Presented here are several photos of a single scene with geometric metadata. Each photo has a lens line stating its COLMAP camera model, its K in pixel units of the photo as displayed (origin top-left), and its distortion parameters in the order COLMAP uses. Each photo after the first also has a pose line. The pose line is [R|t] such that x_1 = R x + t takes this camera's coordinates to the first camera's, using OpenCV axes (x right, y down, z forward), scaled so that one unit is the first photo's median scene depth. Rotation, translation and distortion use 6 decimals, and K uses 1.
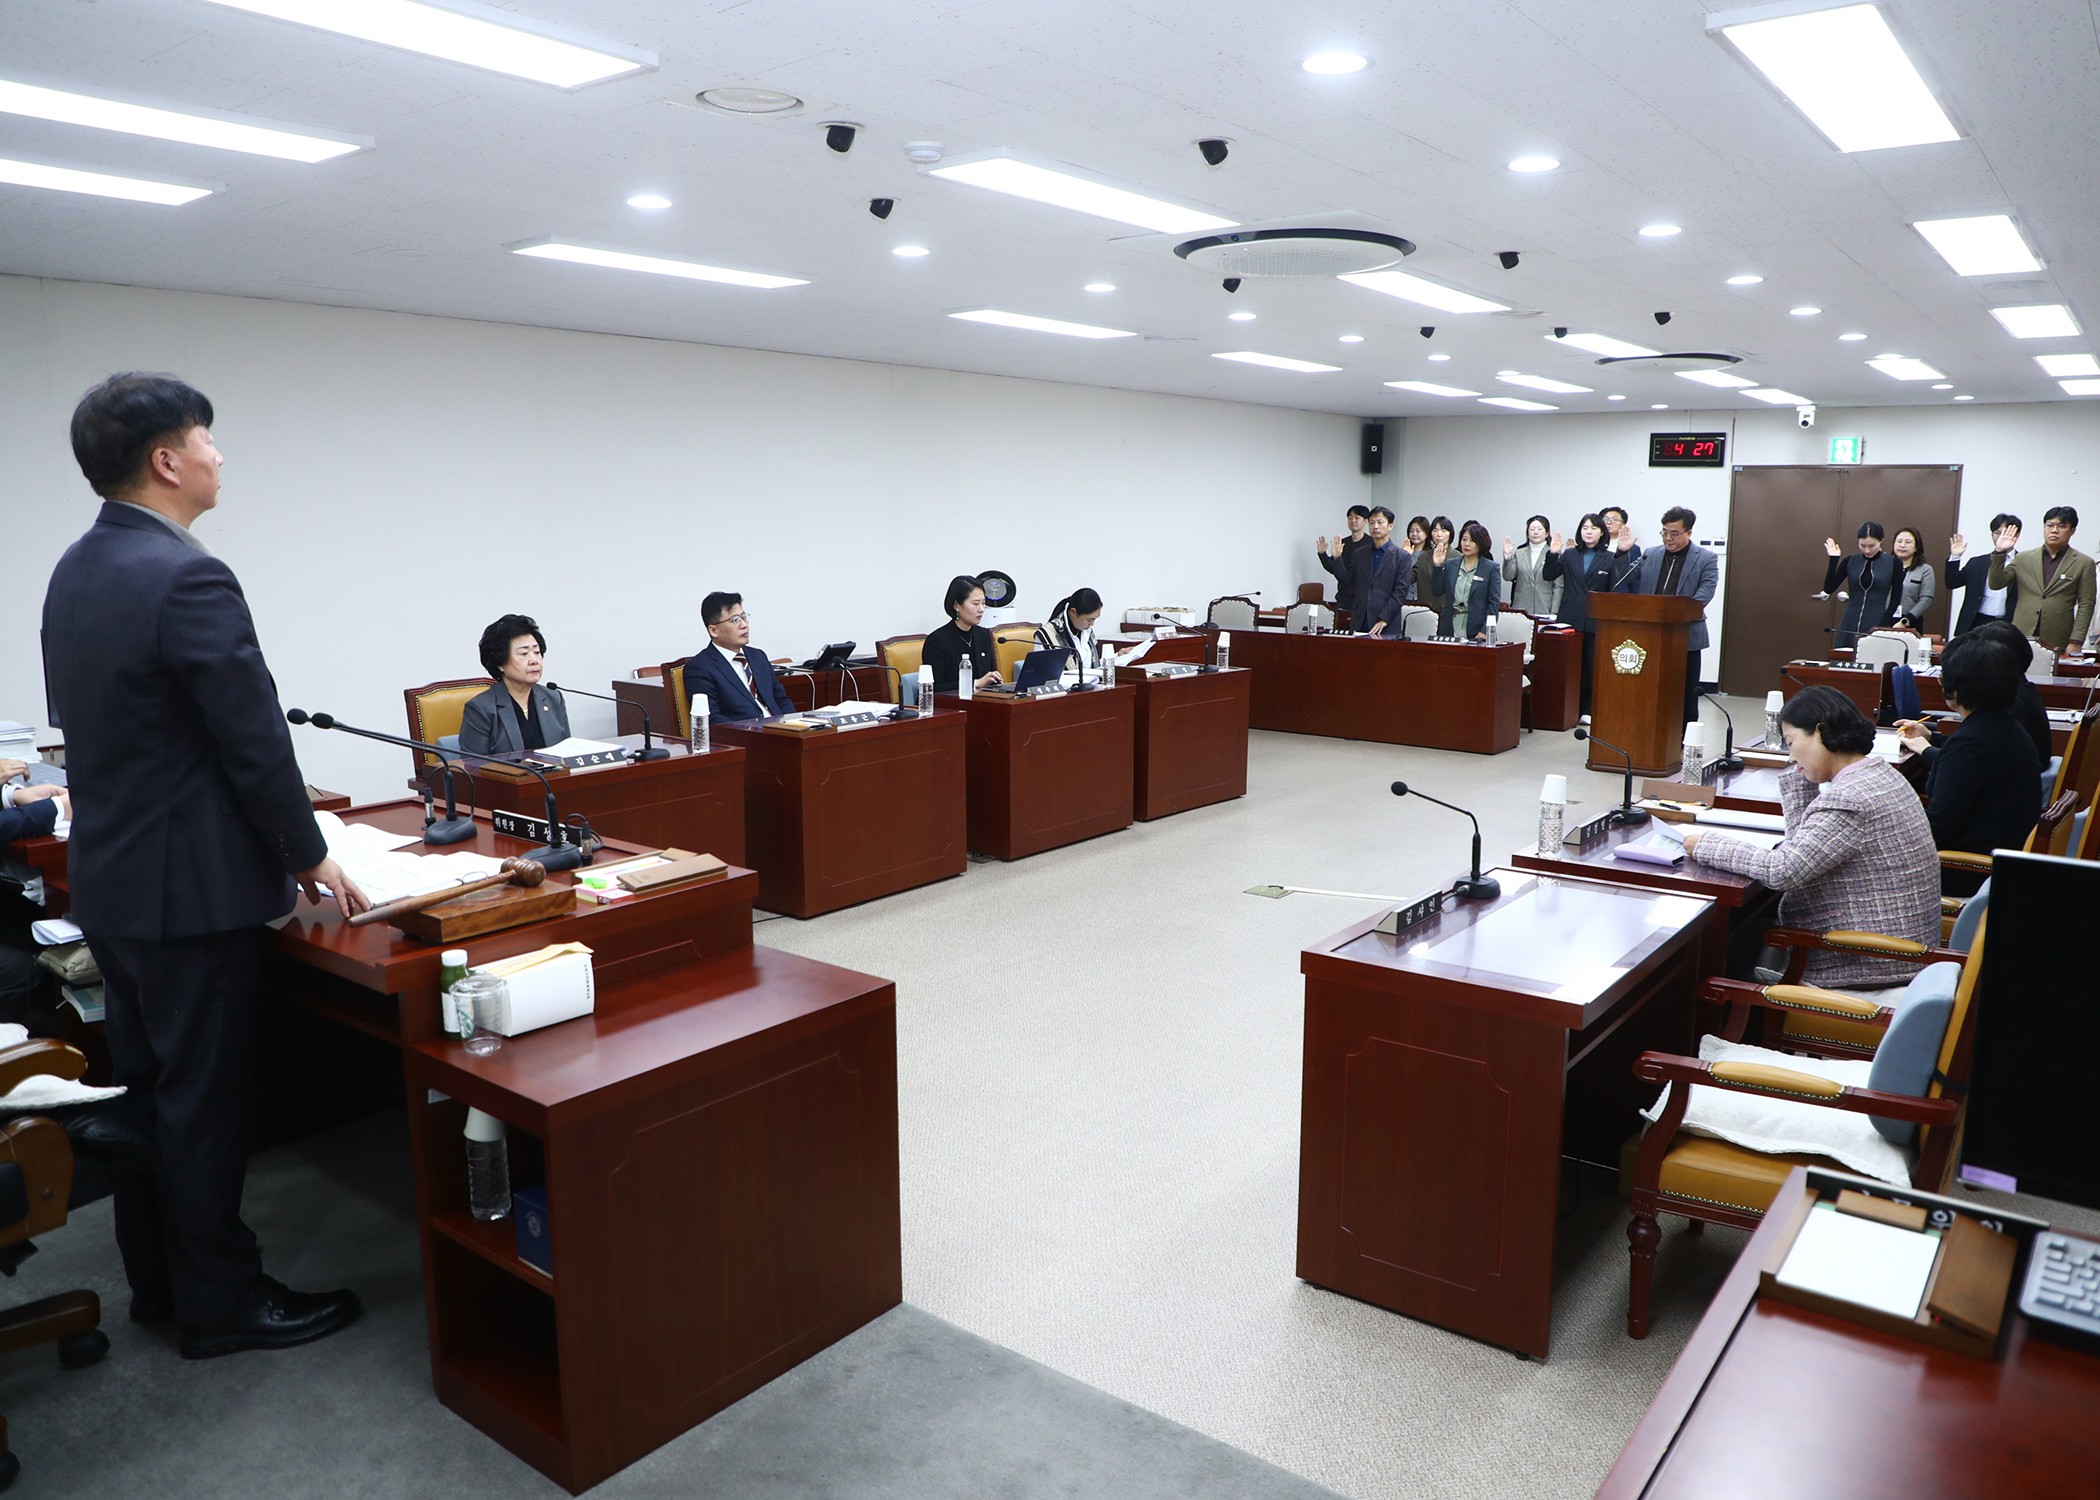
lens RADIAL K [[1522.9, 0, 1077.2], [0, 1522.9, 716.5], [0, 0, 1]] dist [-0.040910, 0.004722]
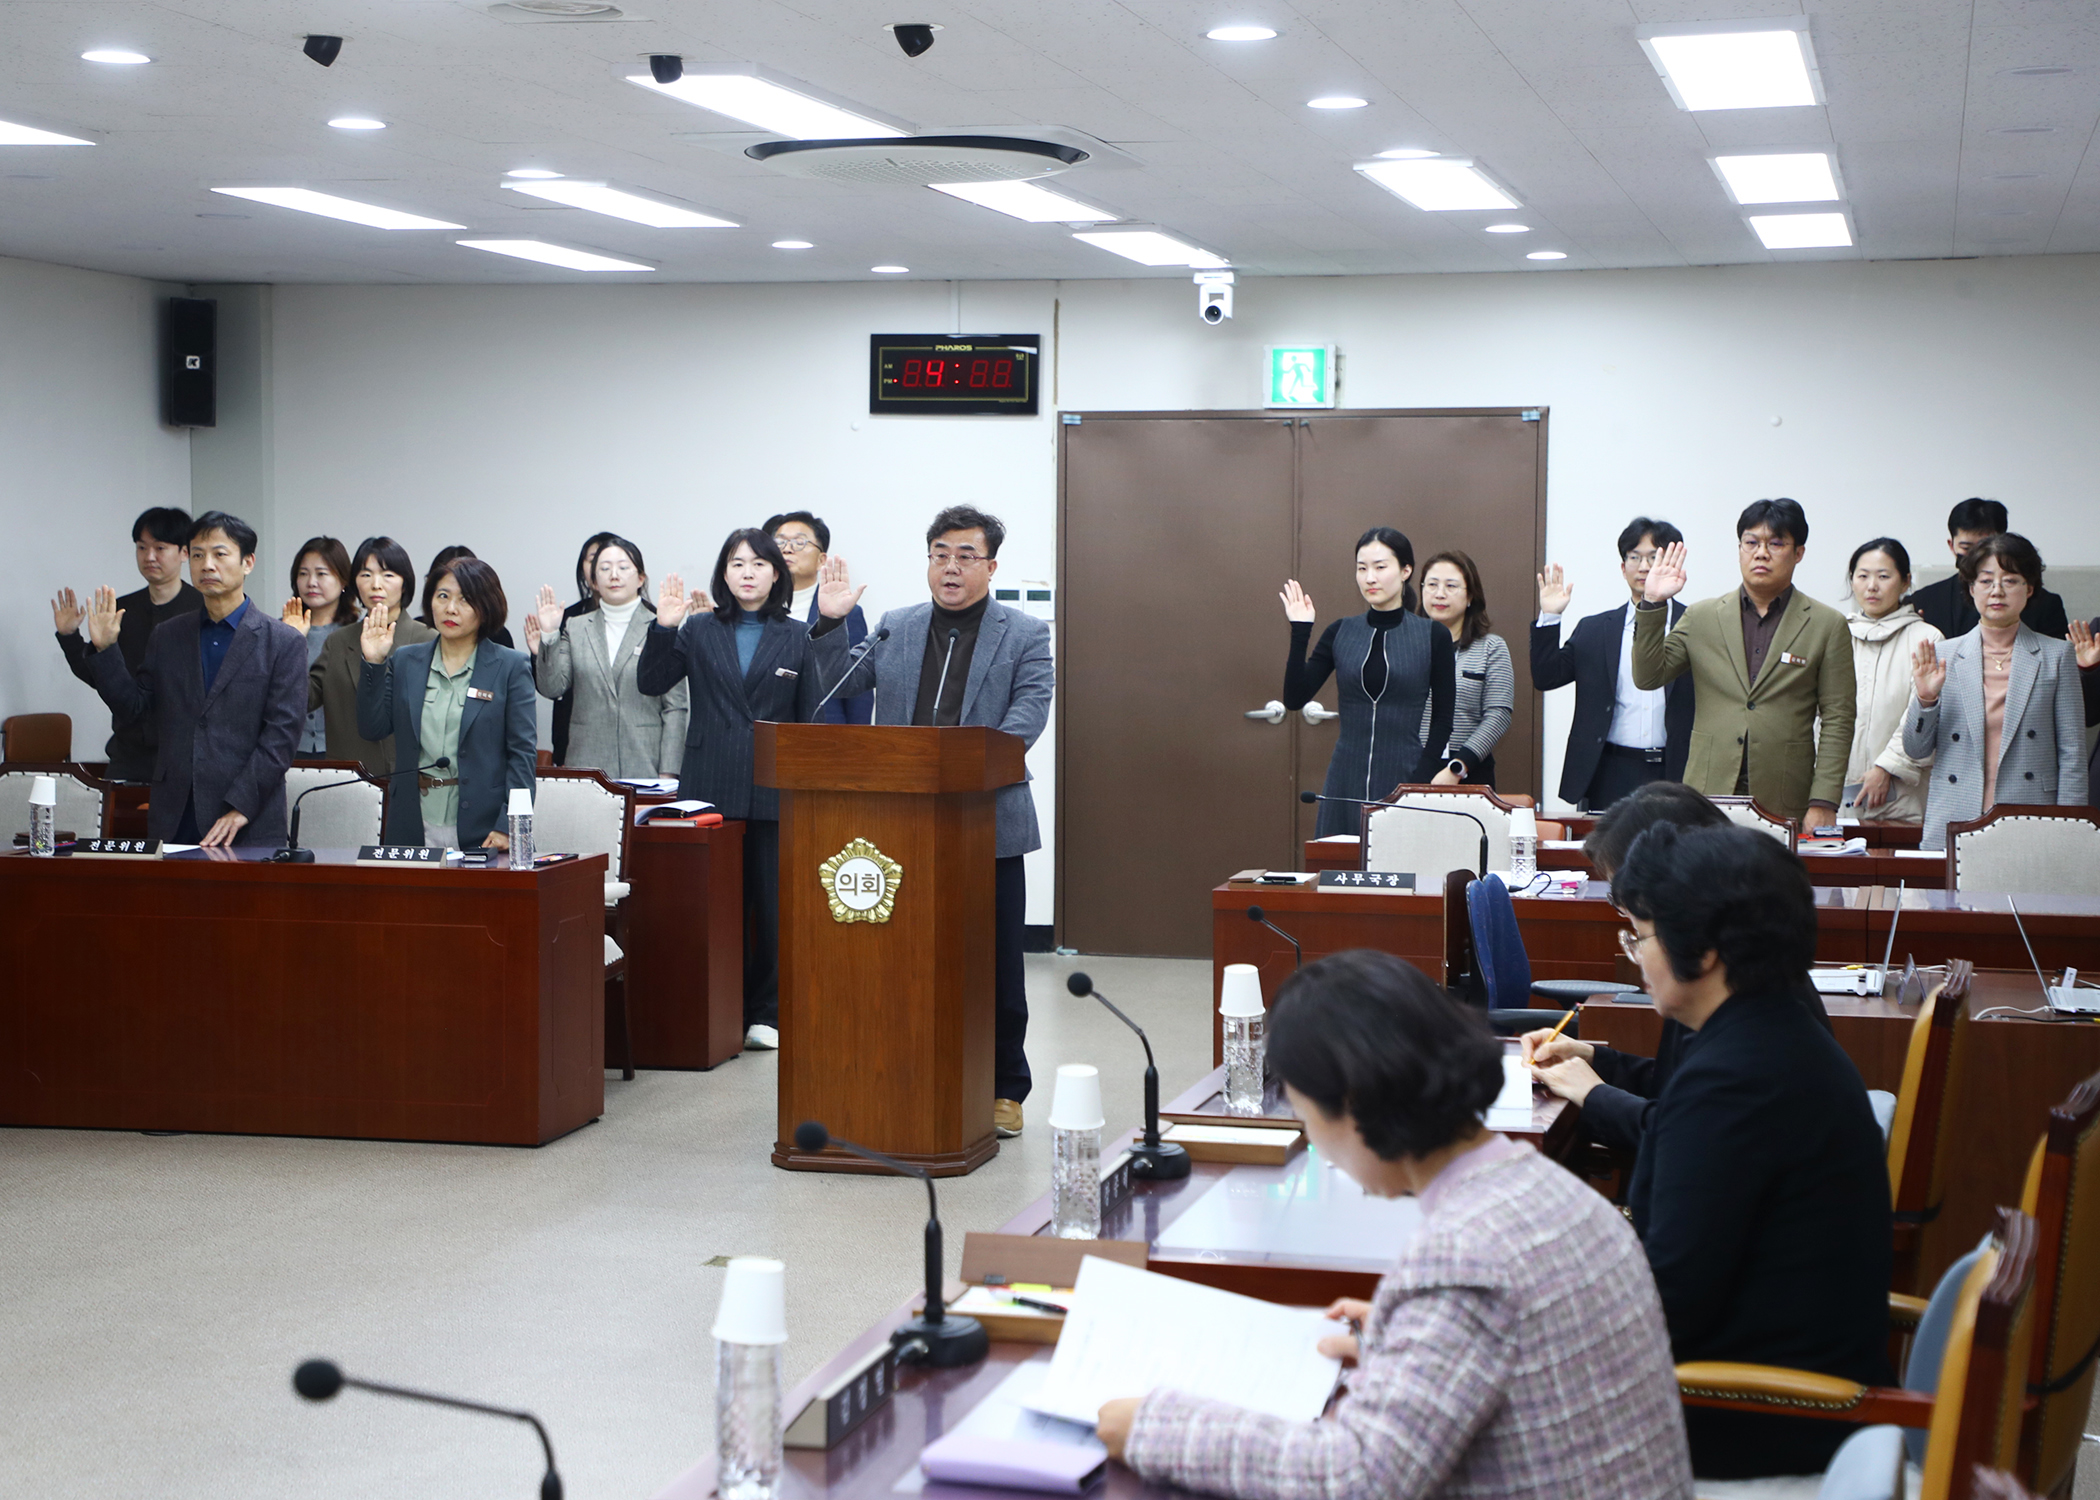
lens RADIAL K [[3741.2, 0, 995.4], [0, 3741.2, 704.7], [0, 0, 1]] dist [0.255264, 0.000000]
pose [[0.921787, -0.024142, 0.386944, 0.011425], [0.057509, 0.995532, -0.074886, -0.008383], [-0.383407, 0.091282, 0.919057, 0.060315]]
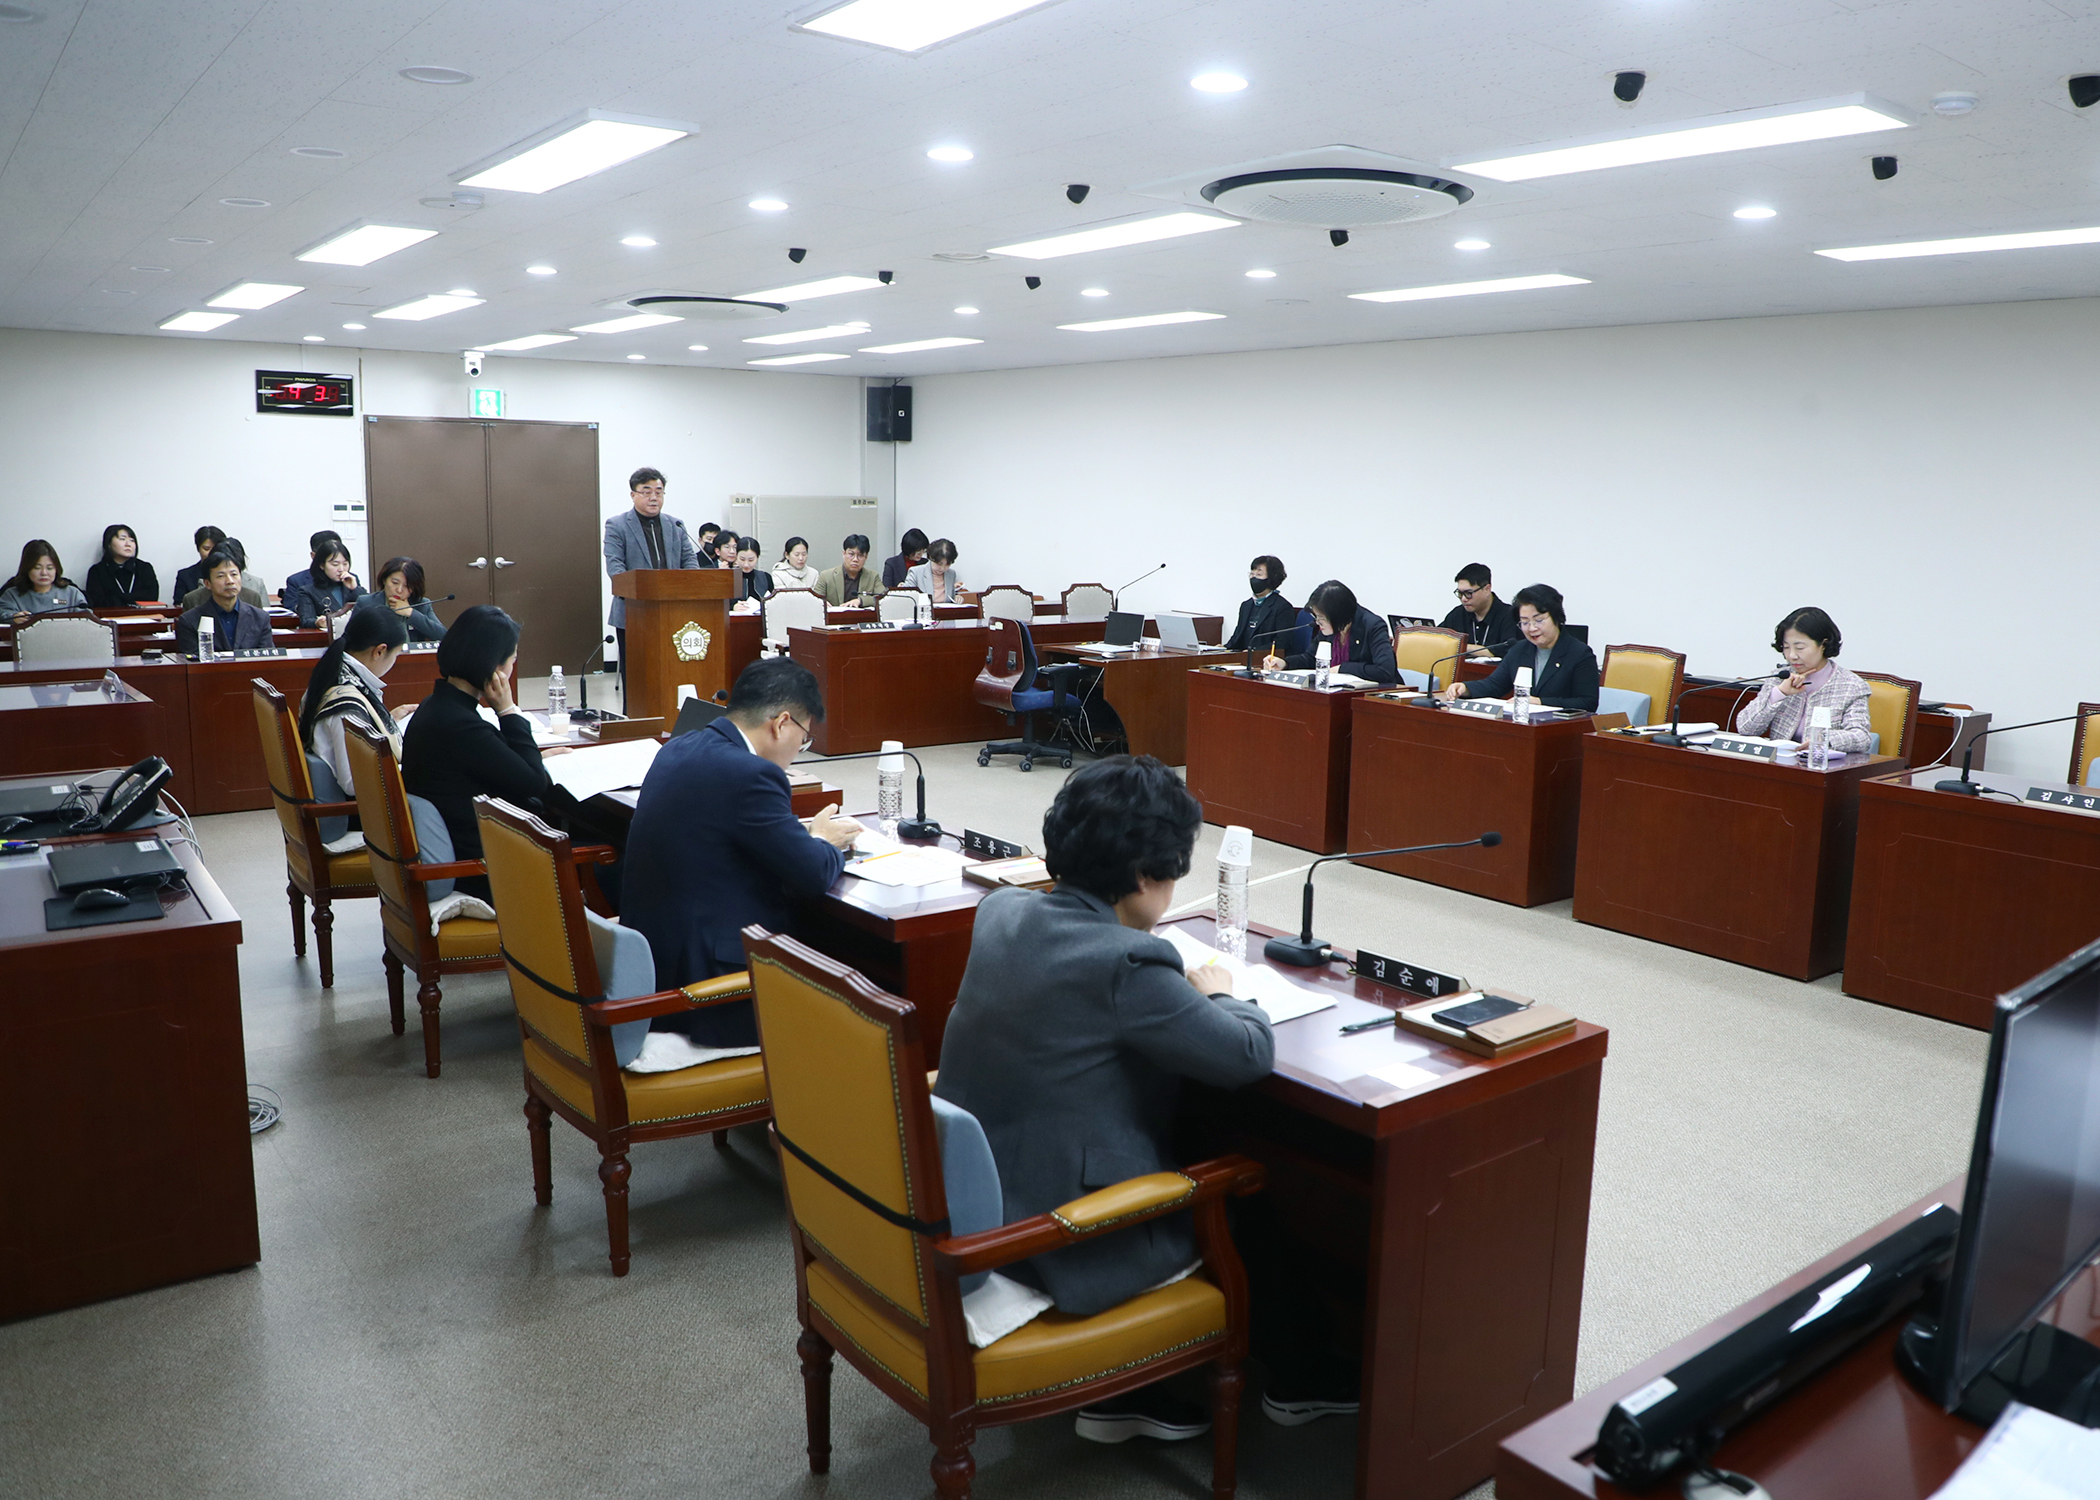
lens RADIAL K [[1659.1, 0, 1049.7], [0, 1659.1, 753.8], [0, 0, 1]] dist [-0.034194, -0.003895]
pose [[0.259837, -0.157542, 0.952715, -0.463671], [0.115064, 0.984624, 0.131437, -0.069881], [-0.958773, 0.075471, 0.273969, 0.486928]]
